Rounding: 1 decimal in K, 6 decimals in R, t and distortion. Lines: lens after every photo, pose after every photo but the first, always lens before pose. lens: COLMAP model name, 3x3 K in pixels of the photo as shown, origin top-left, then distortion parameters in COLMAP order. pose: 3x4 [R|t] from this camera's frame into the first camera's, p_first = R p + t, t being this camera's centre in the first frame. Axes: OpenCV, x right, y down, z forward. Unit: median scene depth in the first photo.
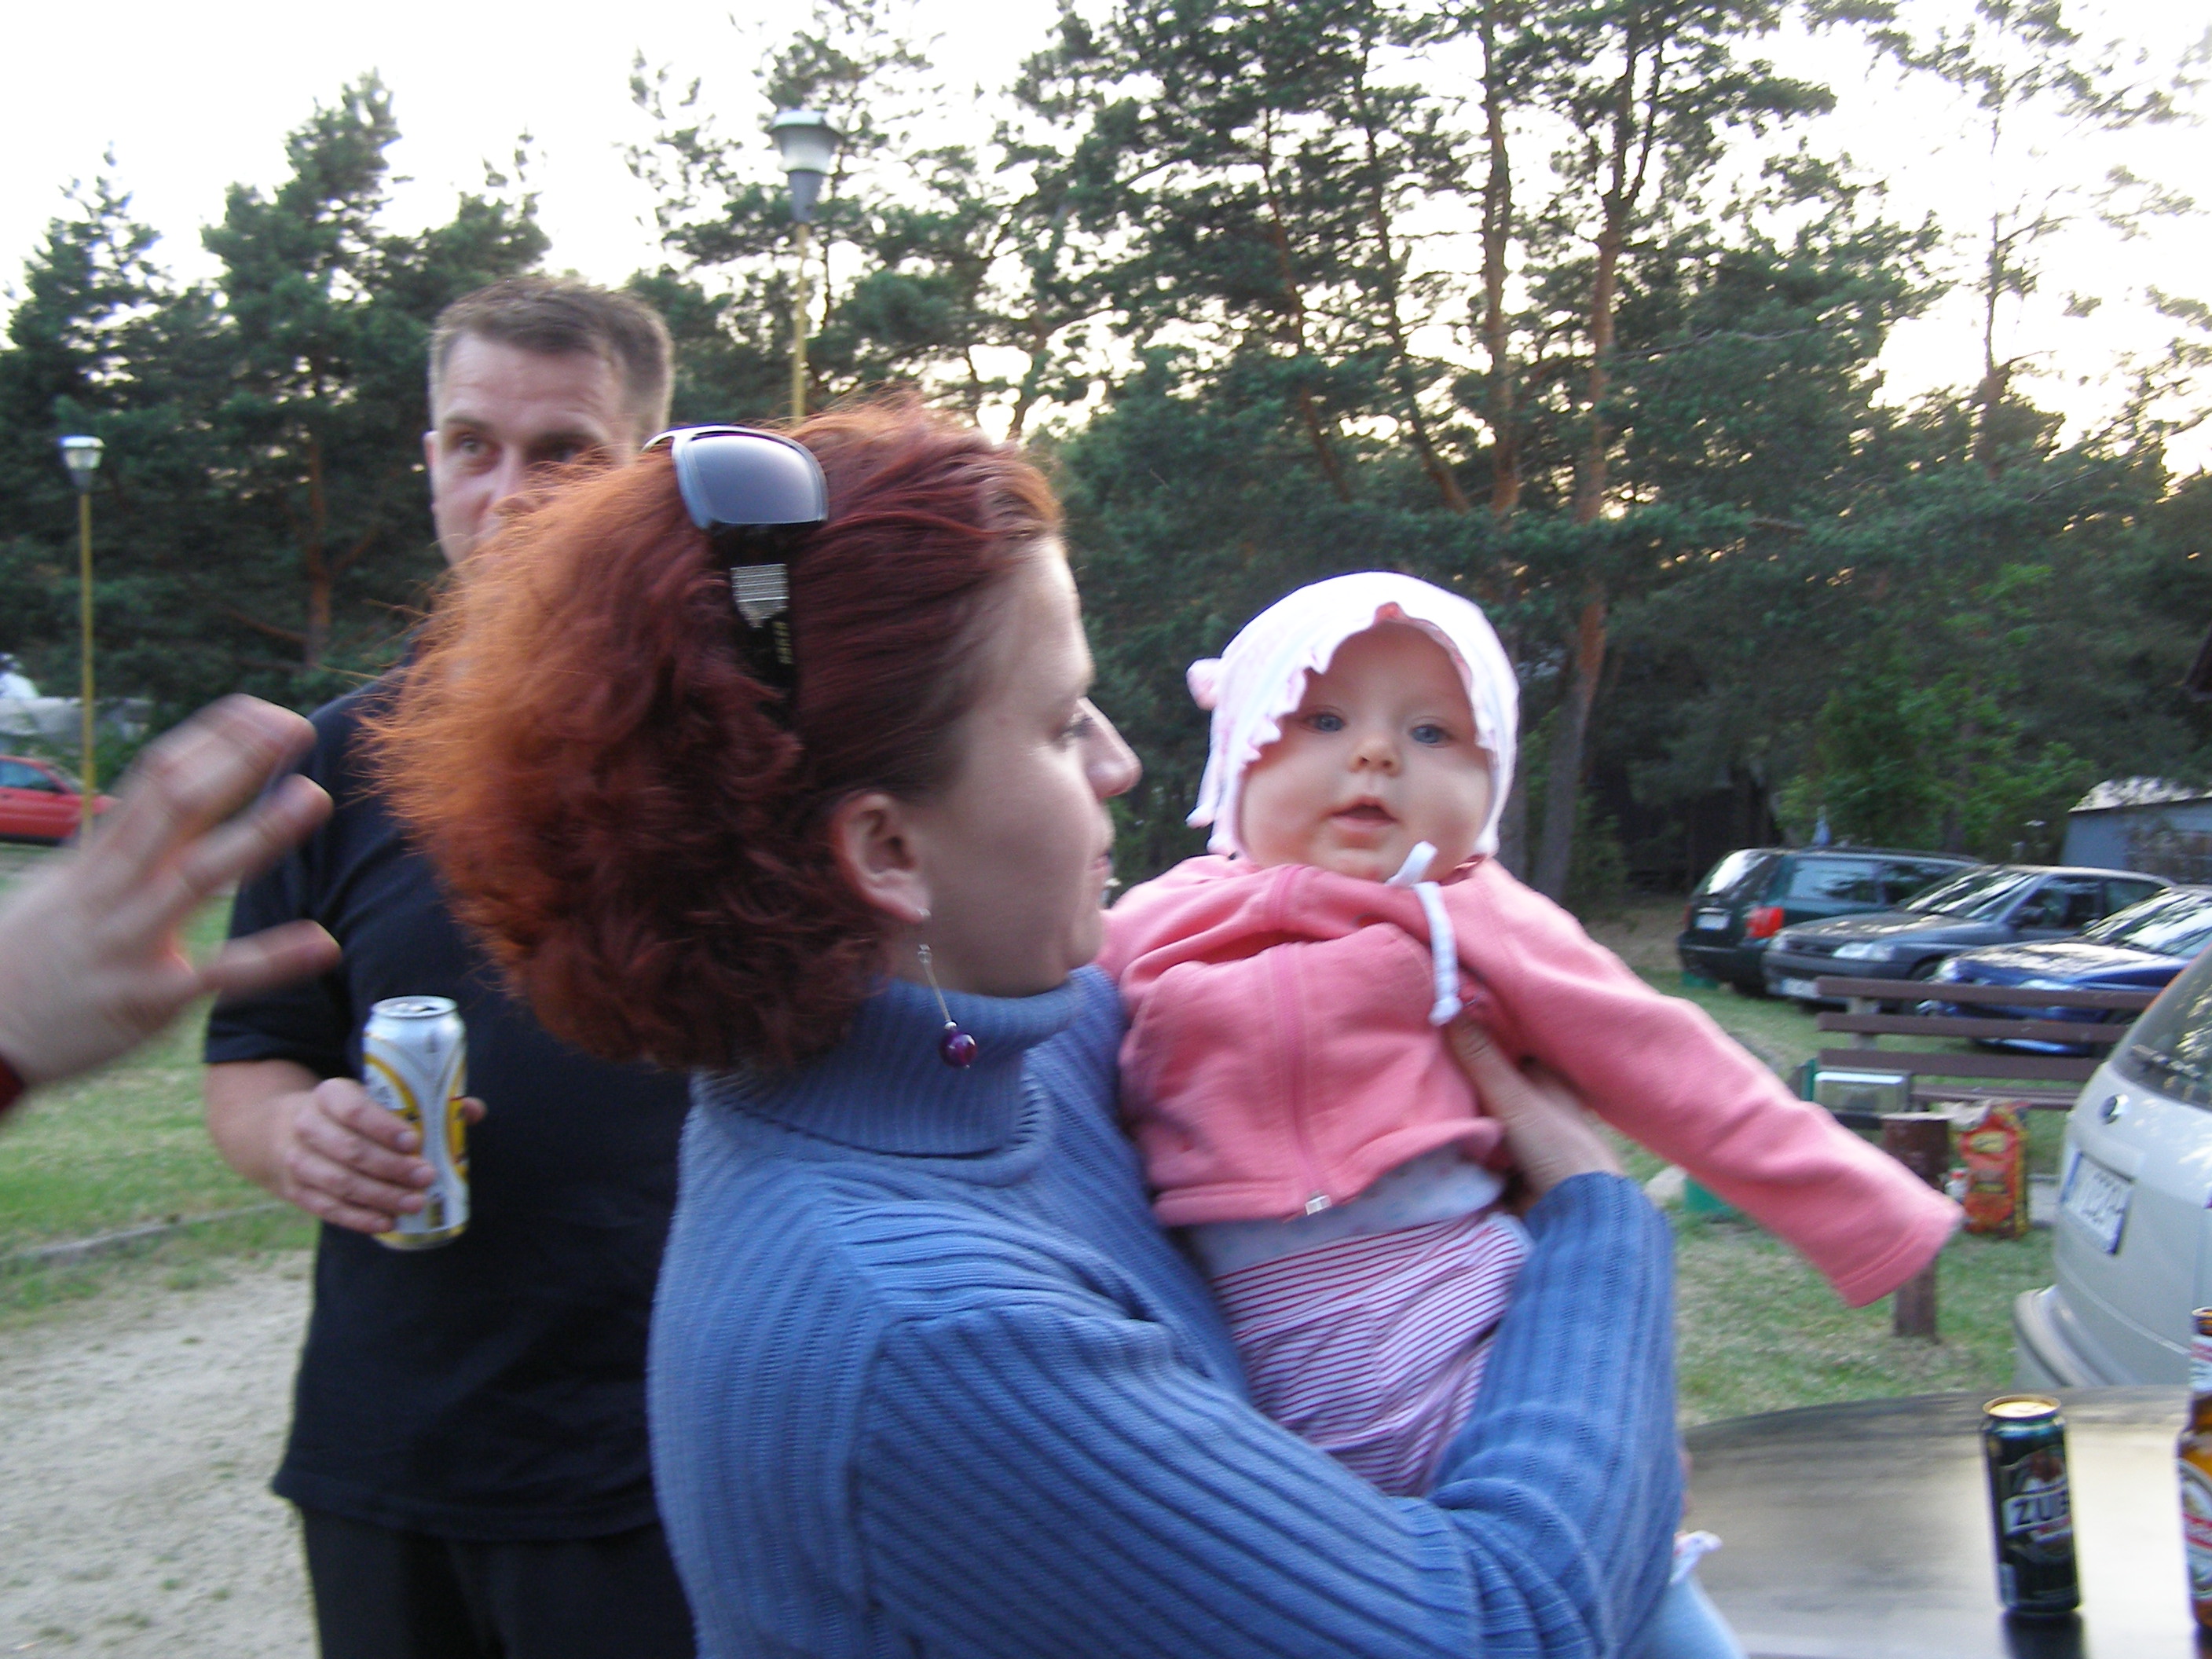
lens RADIAL K [[2561.7, 0, 1106.0], [0, 2561.7, 829.5], [0, 0, 1]] dist [-0.205008, 0.432284]
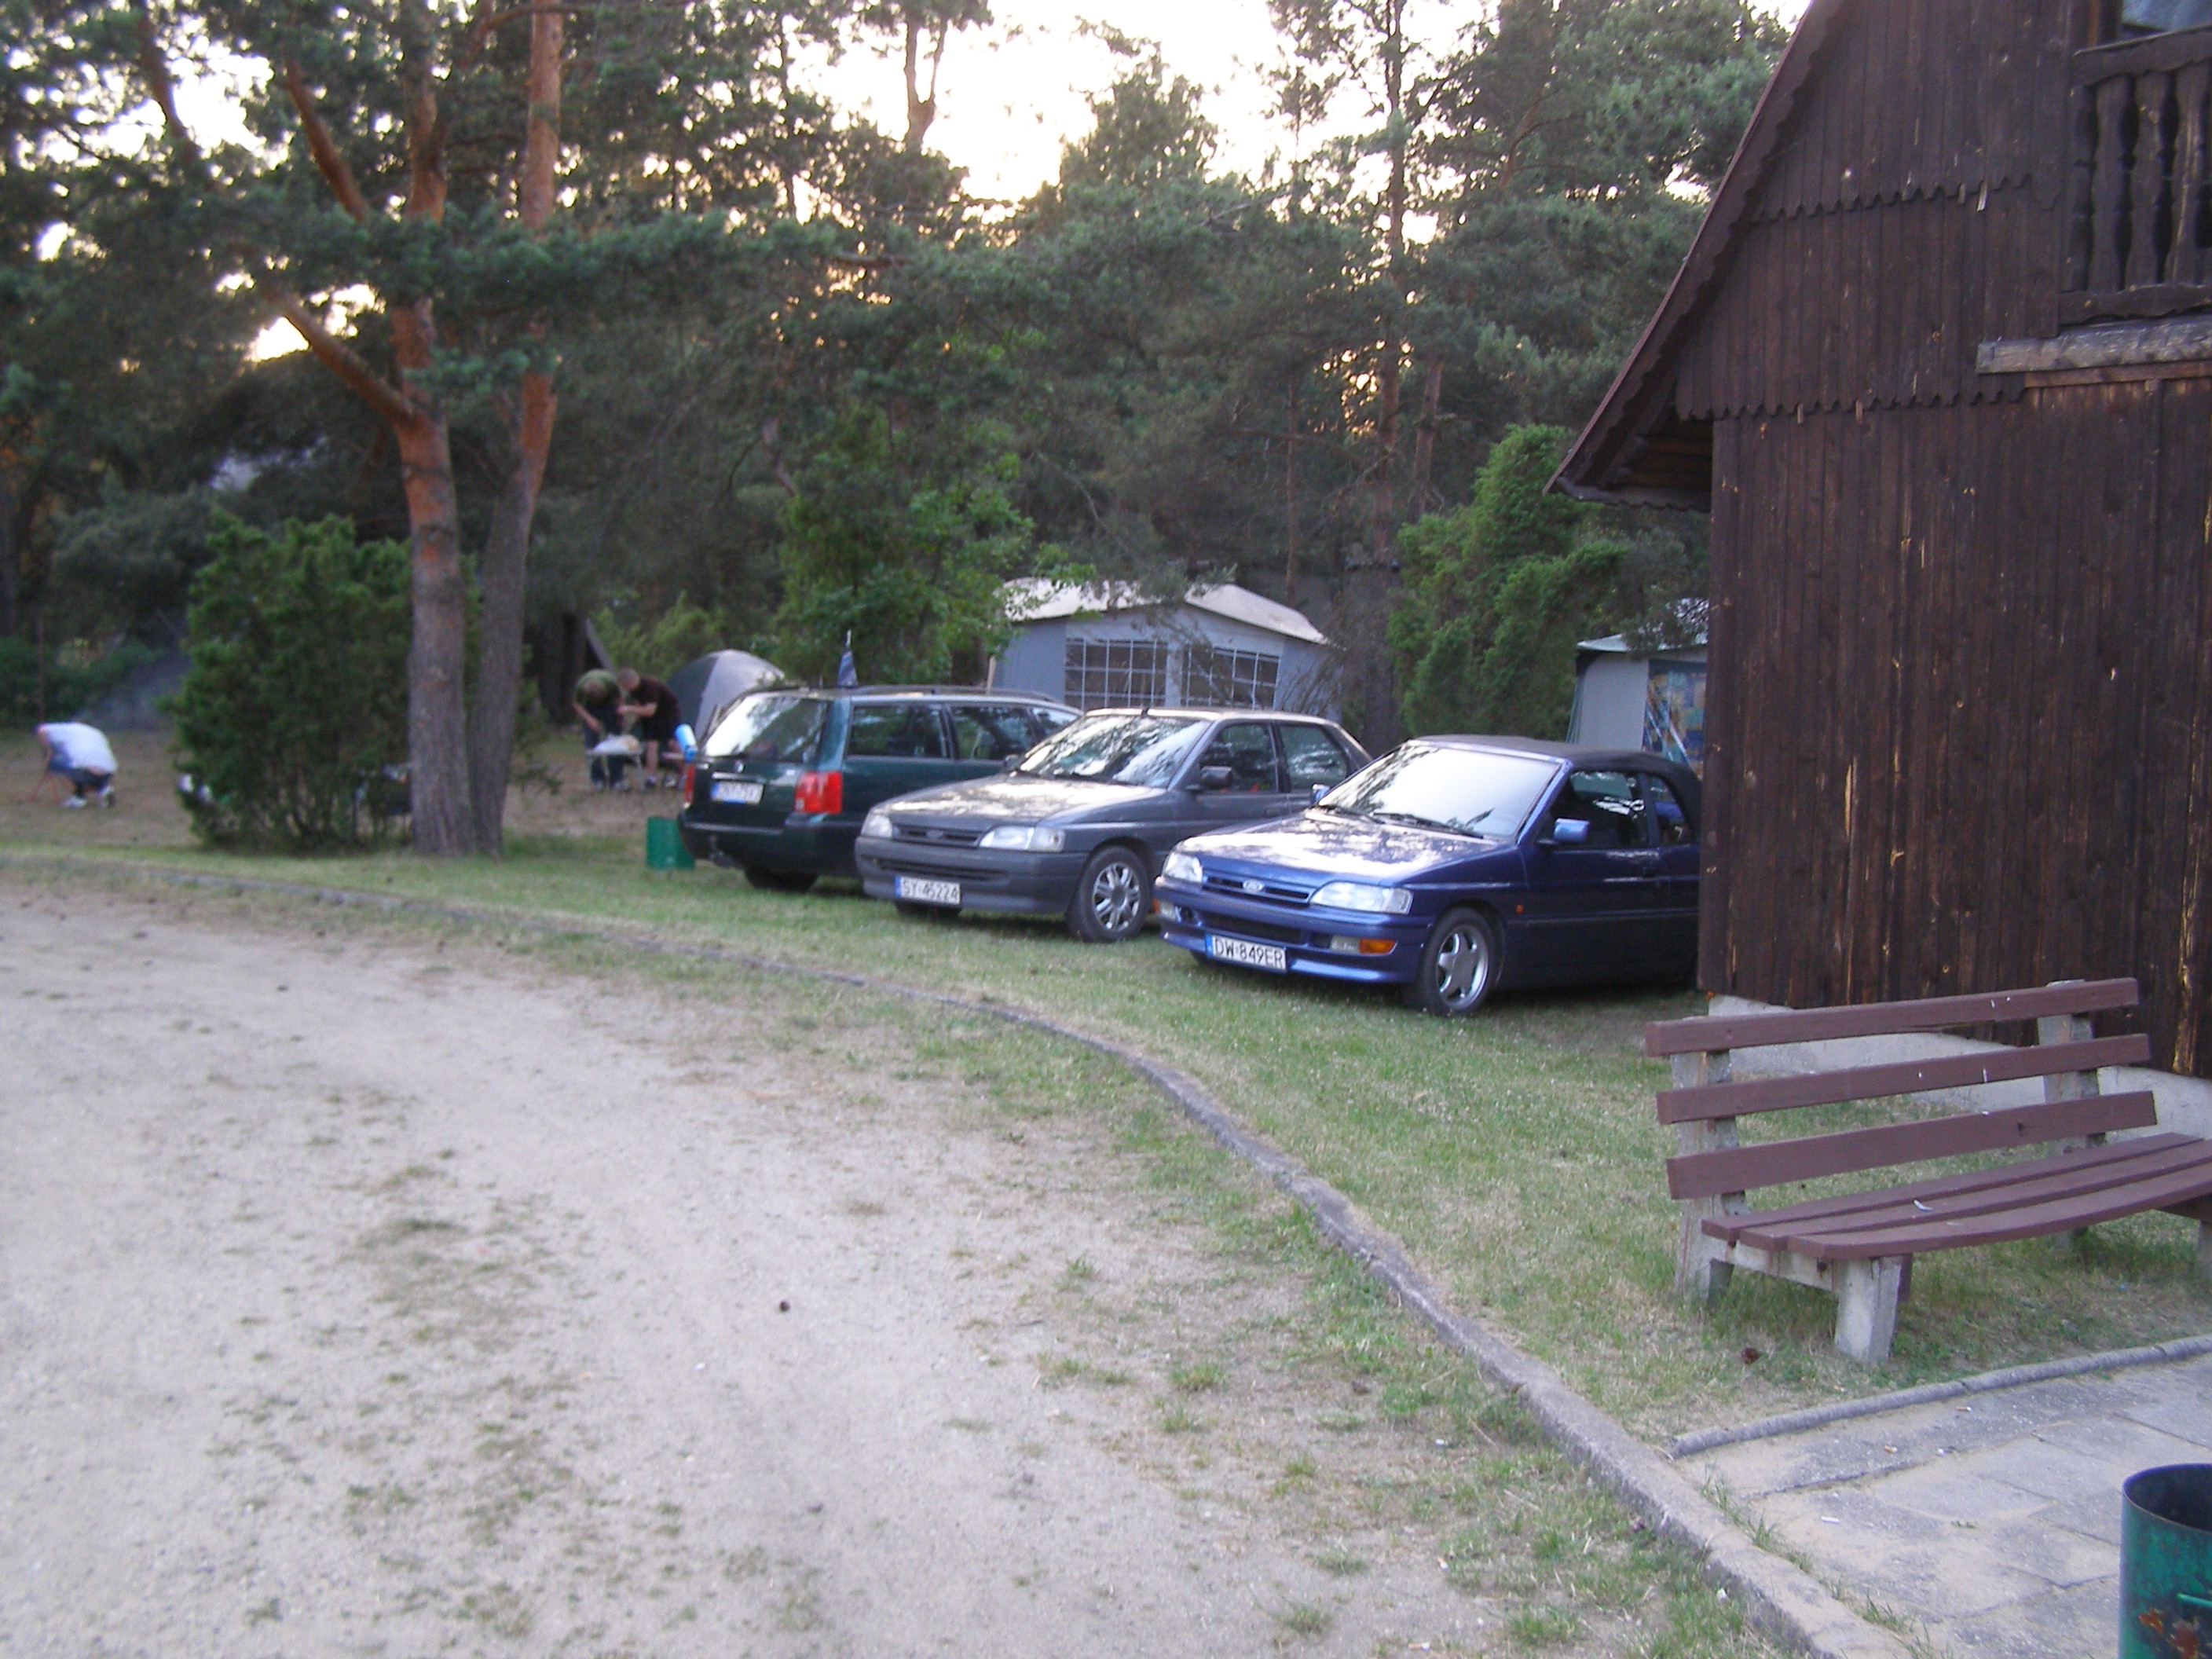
lens RADIAL K [[2517.0, 0, 1101.5], [0, 2517.0, 904.7], [0, 0, 1]] dist [-0.205970, 0.369968]
pose [[0.863172, -0.072812, 0.499632, -0.043712], [0.016639, 0.993112, 0.115981, -0.016096], [-0.504635, -0.091799, 0.858438, 0.348479]]
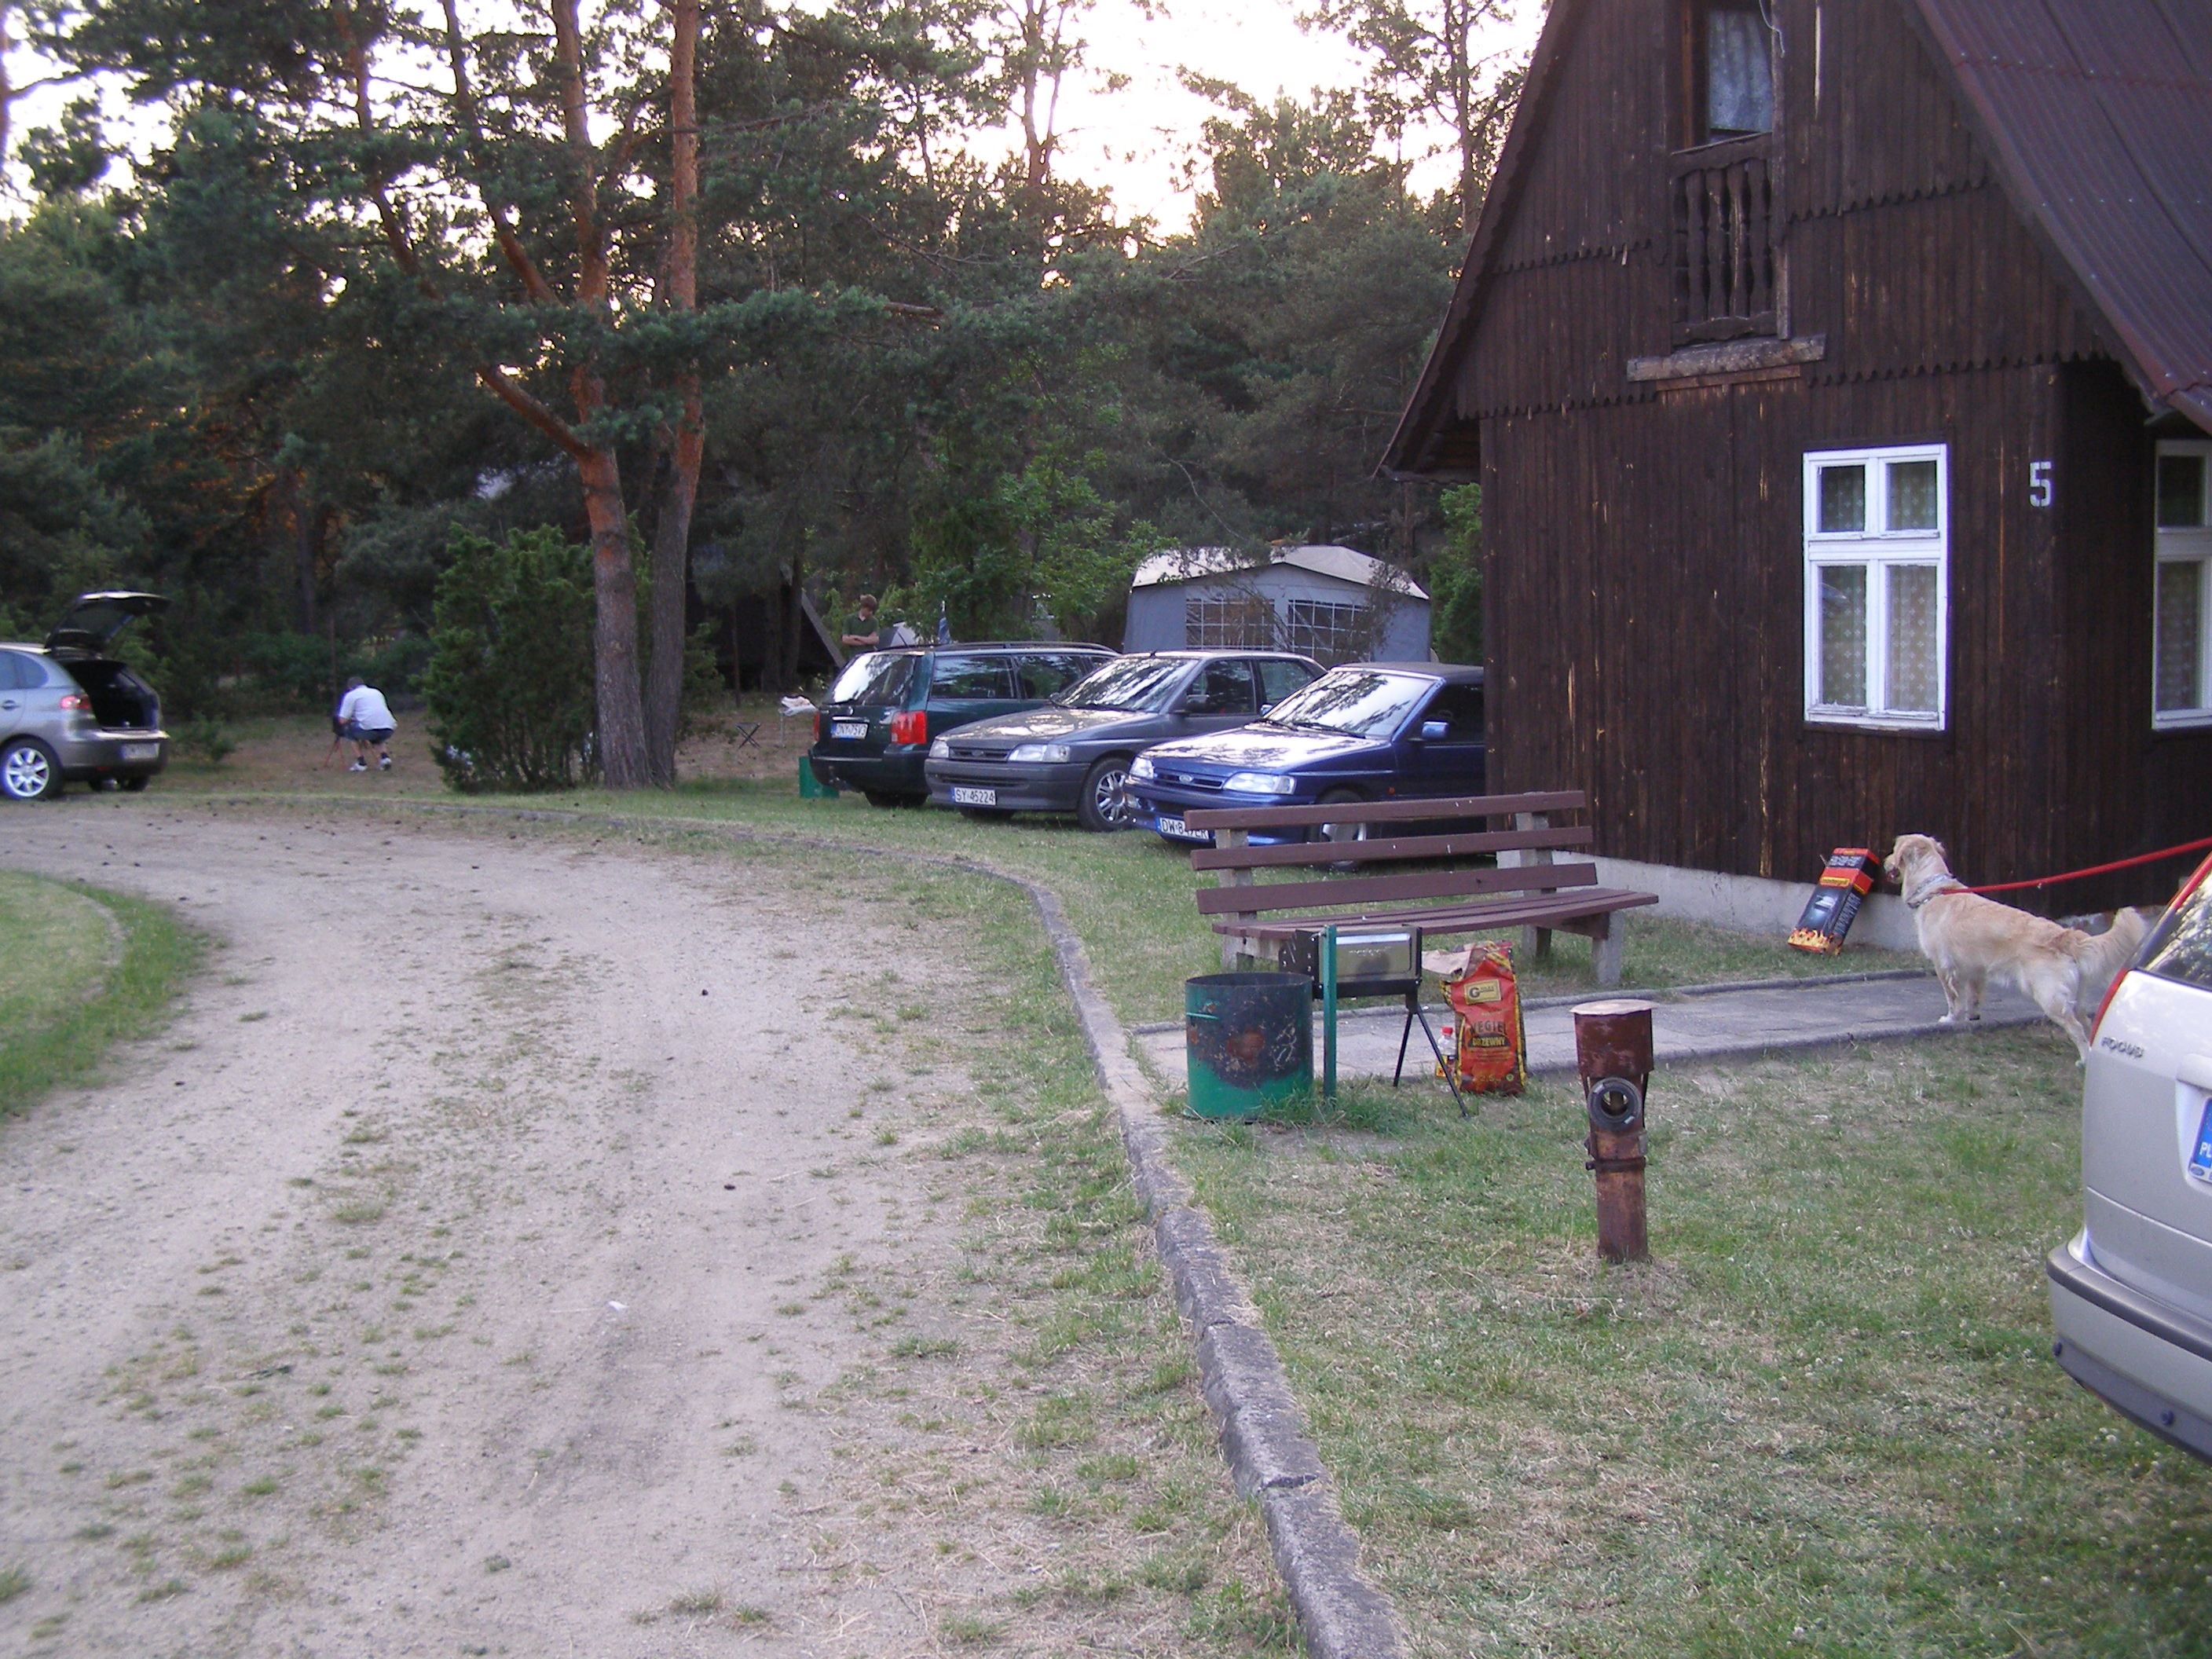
lens RADIAL K [[2517.0, 0, 1101.5], [0, 2517.0, 904.7], [0, 0, 1]] dist [-0.205970, 0.369968]
pose [[0.913162, -0.104161, 0.394064, -0.058861], [0.058714, 0.990328, 0.125710, -0.012998], [-0.403347, -0.091656, 0.910445, 0.110219]]
